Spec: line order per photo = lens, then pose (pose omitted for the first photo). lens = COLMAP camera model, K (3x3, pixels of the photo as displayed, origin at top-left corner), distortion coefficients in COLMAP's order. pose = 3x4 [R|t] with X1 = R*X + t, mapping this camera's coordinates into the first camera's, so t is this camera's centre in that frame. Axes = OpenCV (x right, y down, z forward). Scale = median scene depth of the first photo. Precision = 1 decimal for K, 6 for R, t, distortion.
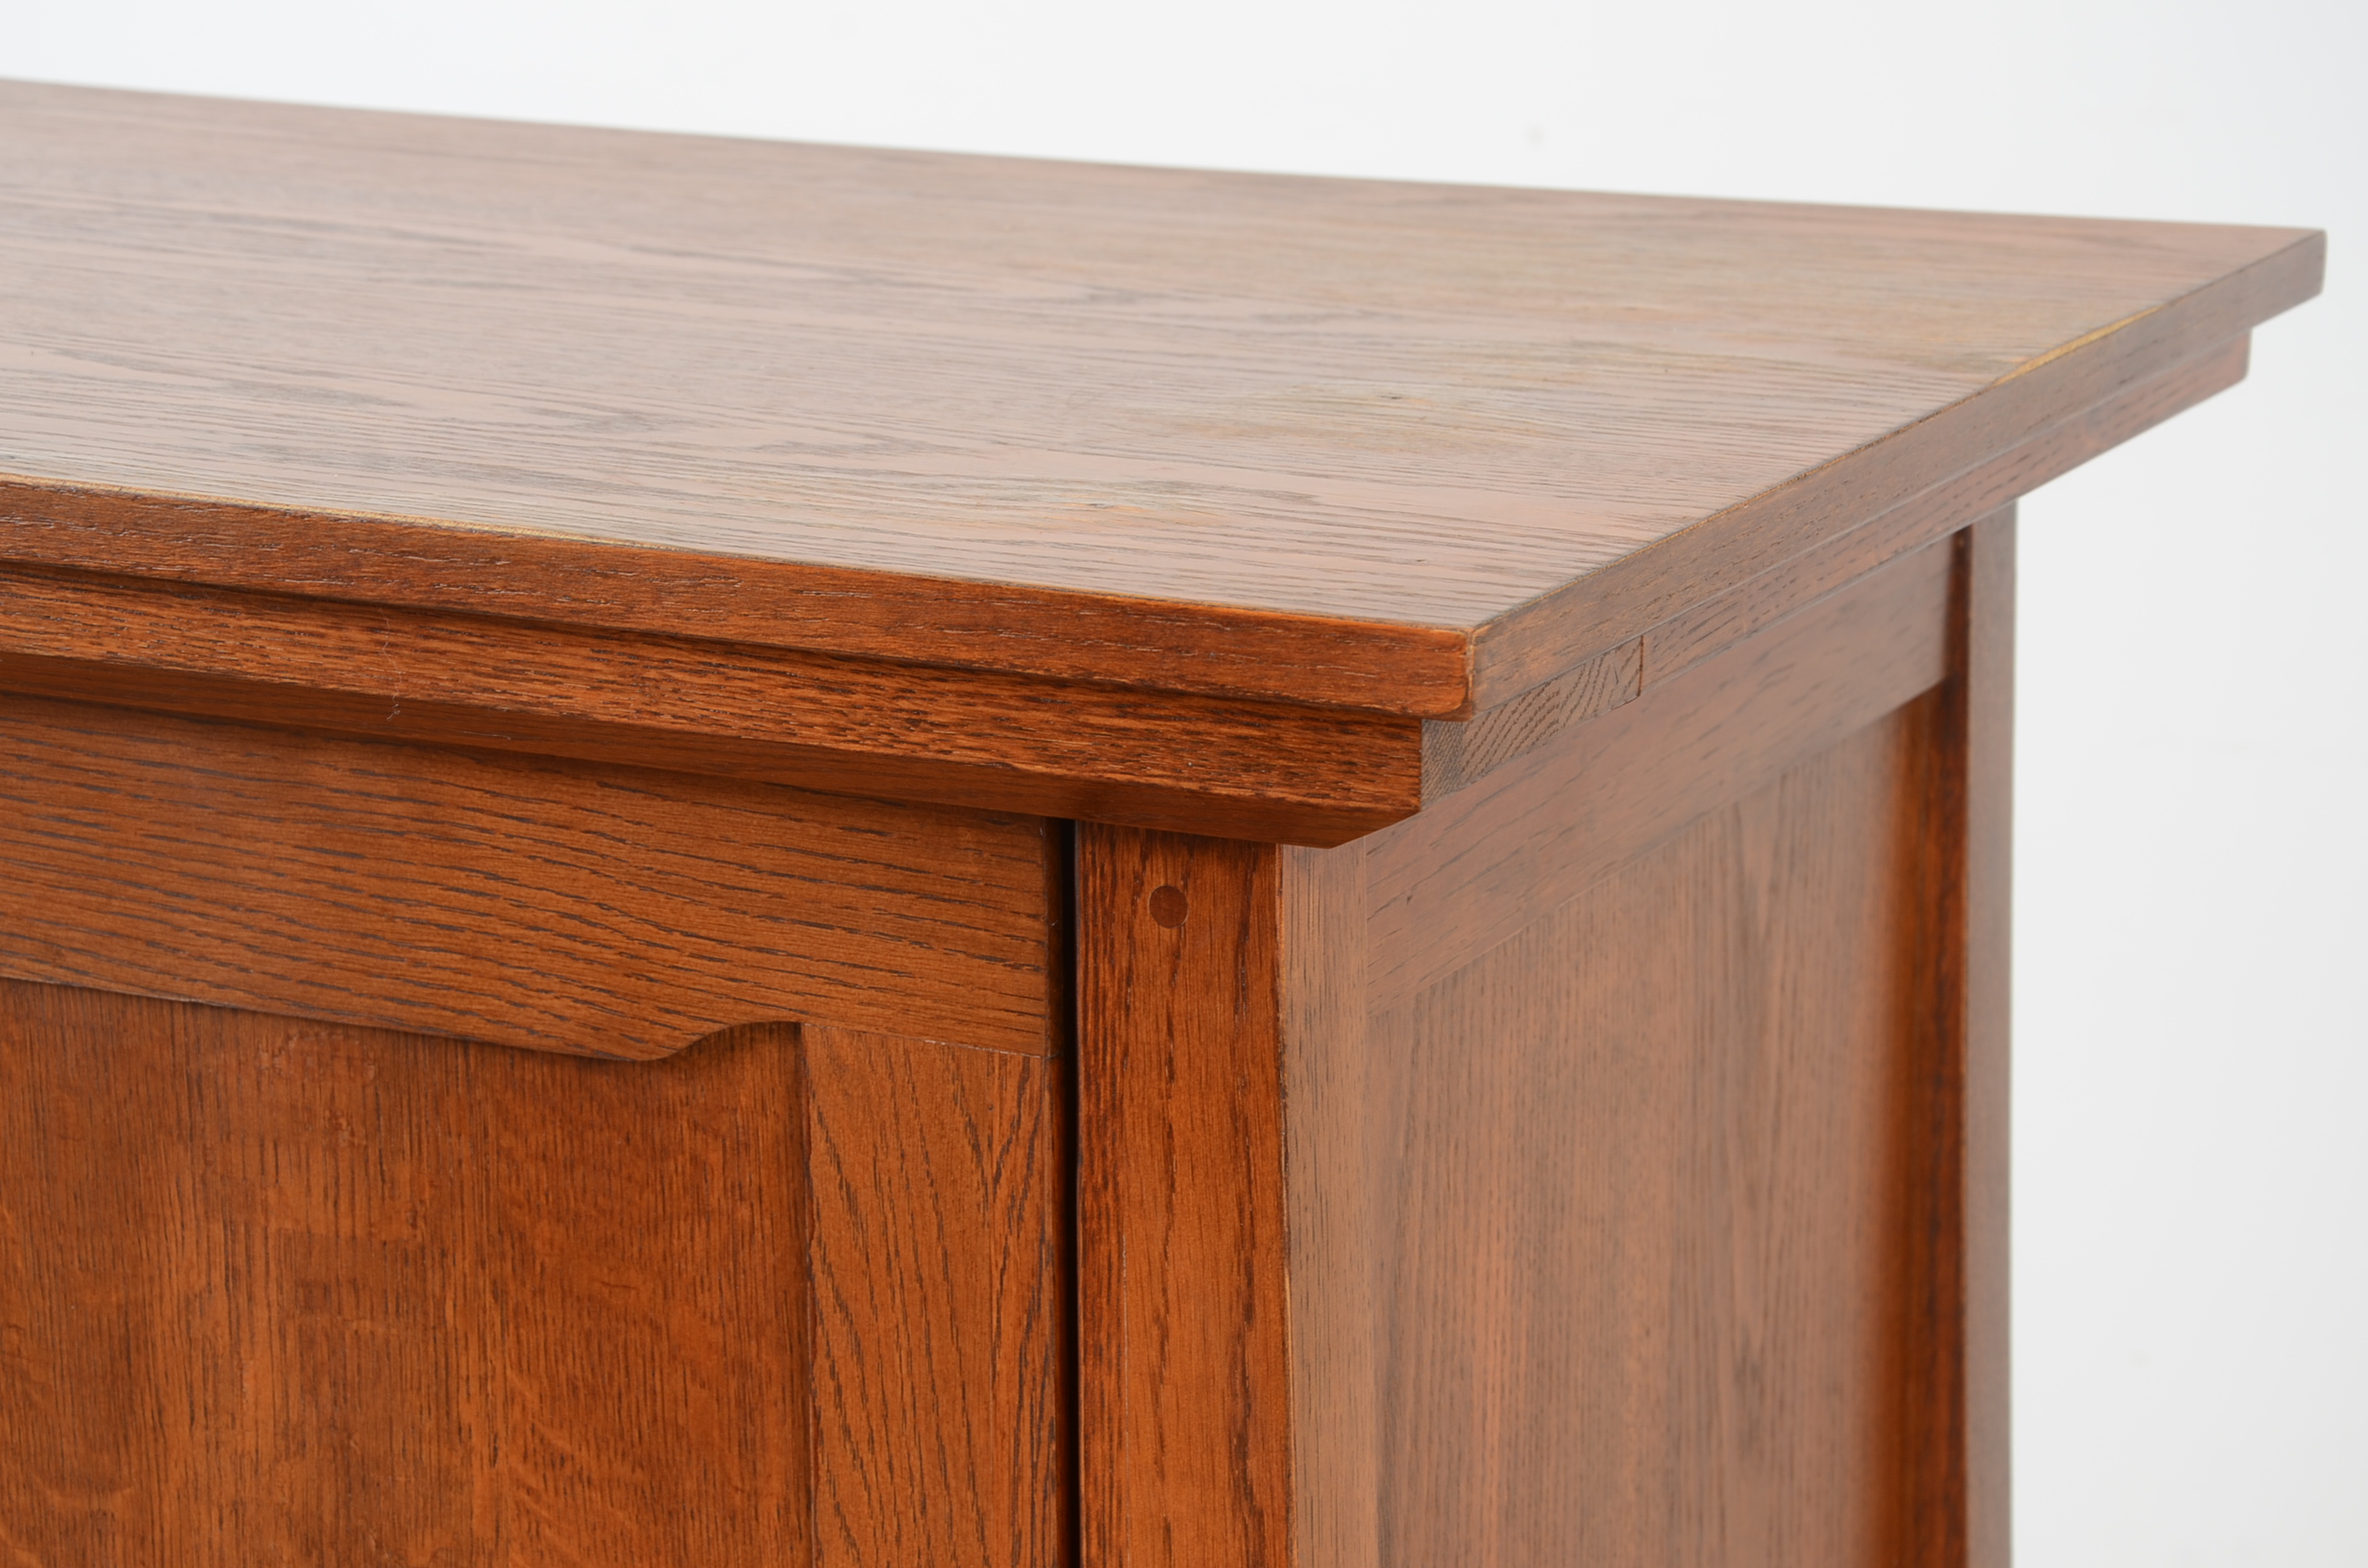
lens RADIAL K [[5947.7, 0, 1183.2], [0, 5947.7, 777.7], [0, 0, 1]] dist [0.379717, 0.000000]
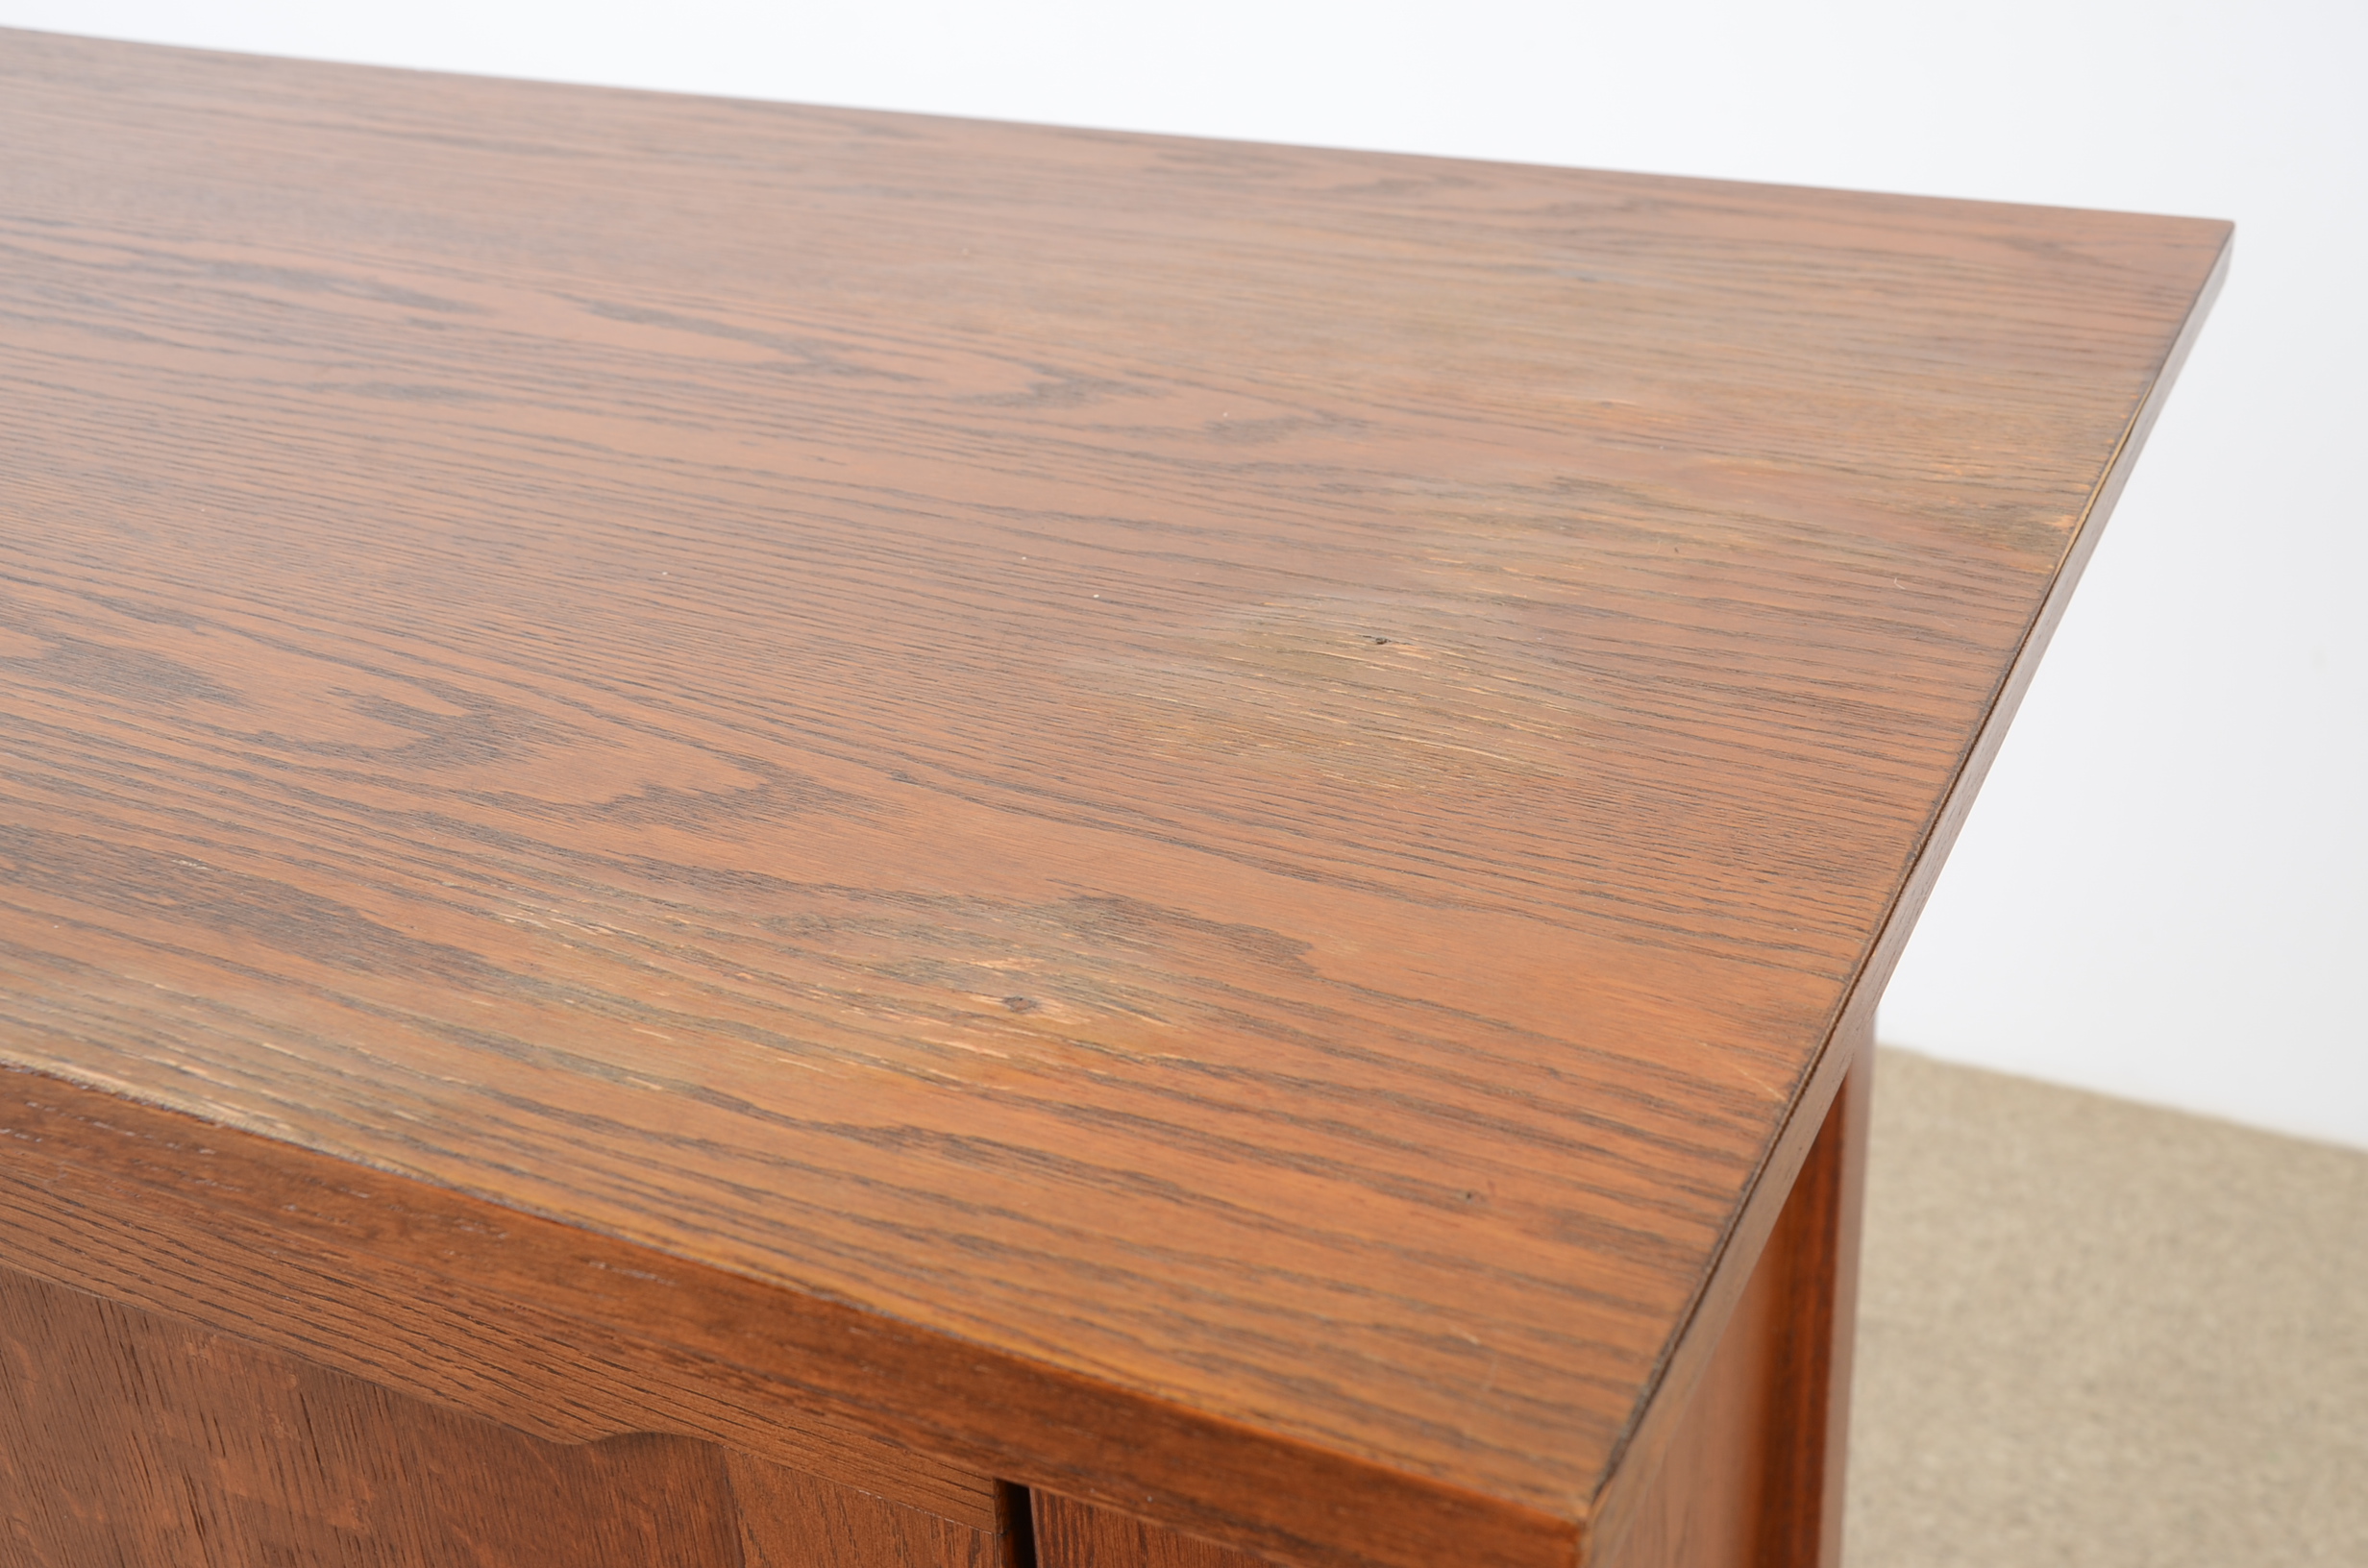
lens RADIAL K [[2776.7, 0, 1174.7], [0, 2776.7, 796.4], [0, 0, 1]] dist [0.032331, 0.000000]
pose [[0.999238, -0.038315, -0.007377, 0.008549], [0.038953, 0.968587, 0.245606, -0.144195], [-0.002265, -0.245706, 0.969342, 0.618460]]
